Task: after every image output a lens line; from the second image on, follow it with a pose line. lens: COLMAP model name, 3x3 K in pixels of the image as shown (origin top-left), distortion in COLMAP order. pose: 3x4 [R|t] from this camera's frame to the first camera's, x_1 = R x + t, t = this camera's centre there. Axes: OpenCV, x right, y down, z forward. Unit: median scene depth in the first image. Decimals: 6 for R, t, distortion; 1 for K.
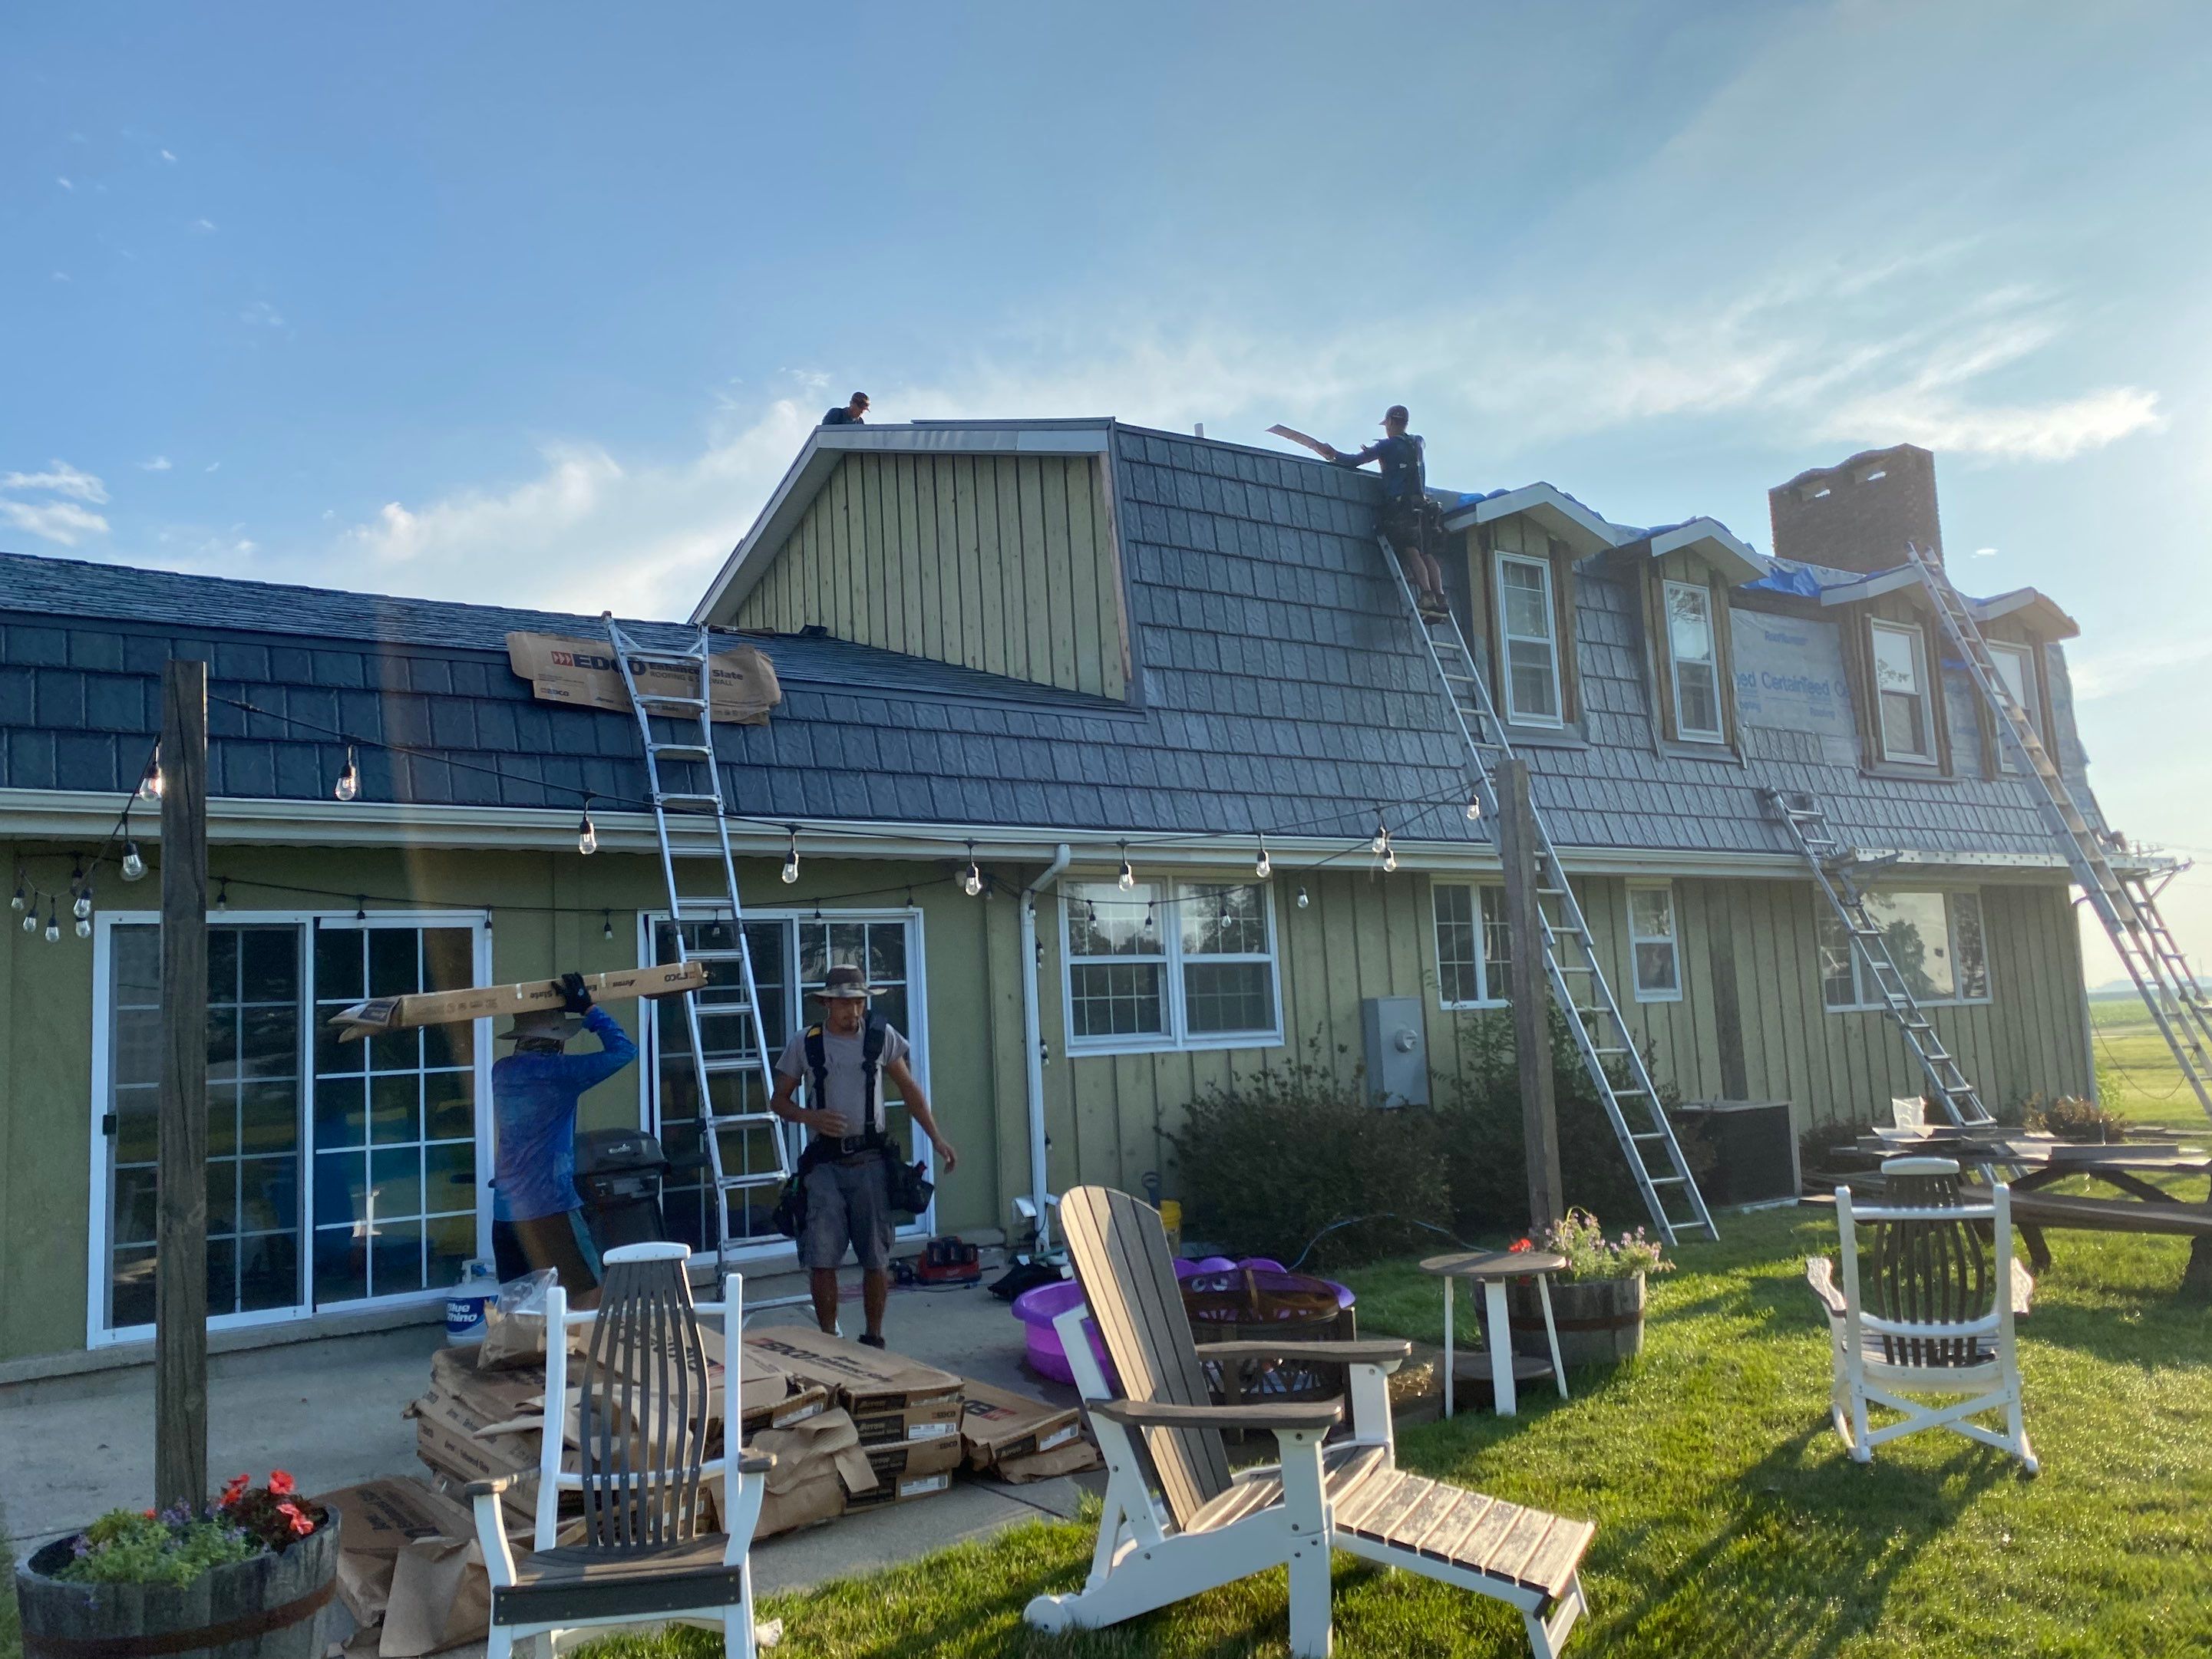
lens RADIAL K [[1707.1, 0, 1107.8], [0, 1707.1, 796.1], [0, 0, 1]] dist [0.091468, -0.141612]
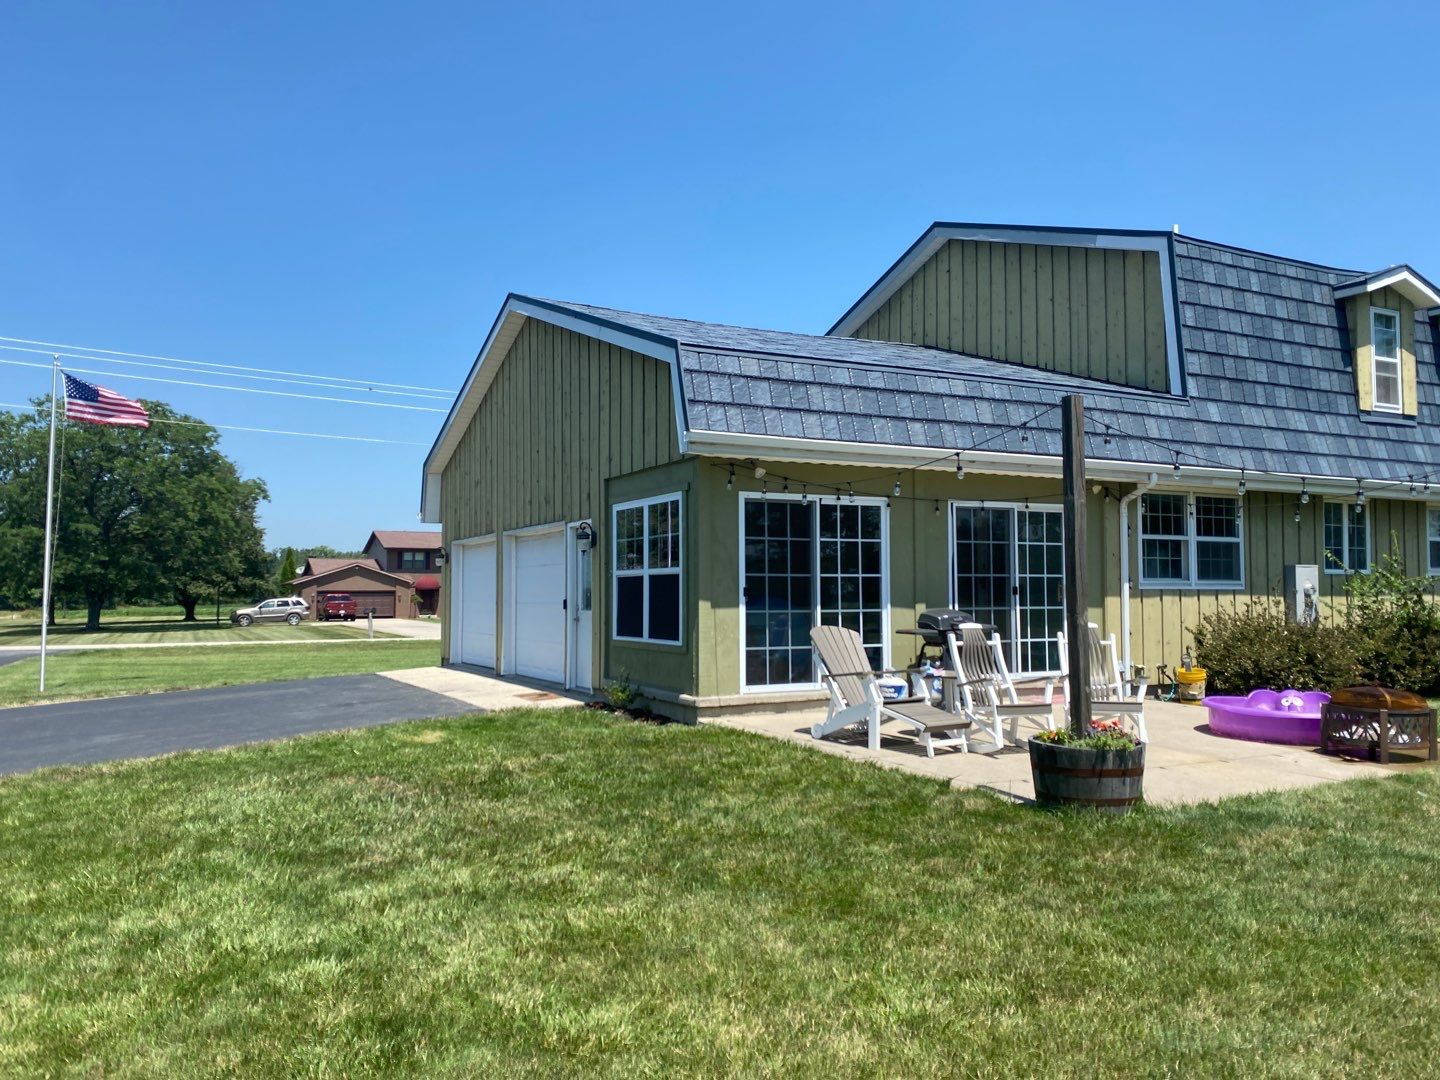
lens RADIAL K [[1084.6, 0, 715.6], [0, 1084.6, 507.7], [0, 0, 1]] dist [0.077203, -0.138720]
pose [[0.986624, 0.044519, -0.156814, -0.263739], [-0.032063, 0.996191, 0.081086, -0.013600], [0.159826, -0.074973, 0.984294, -0.203775]]
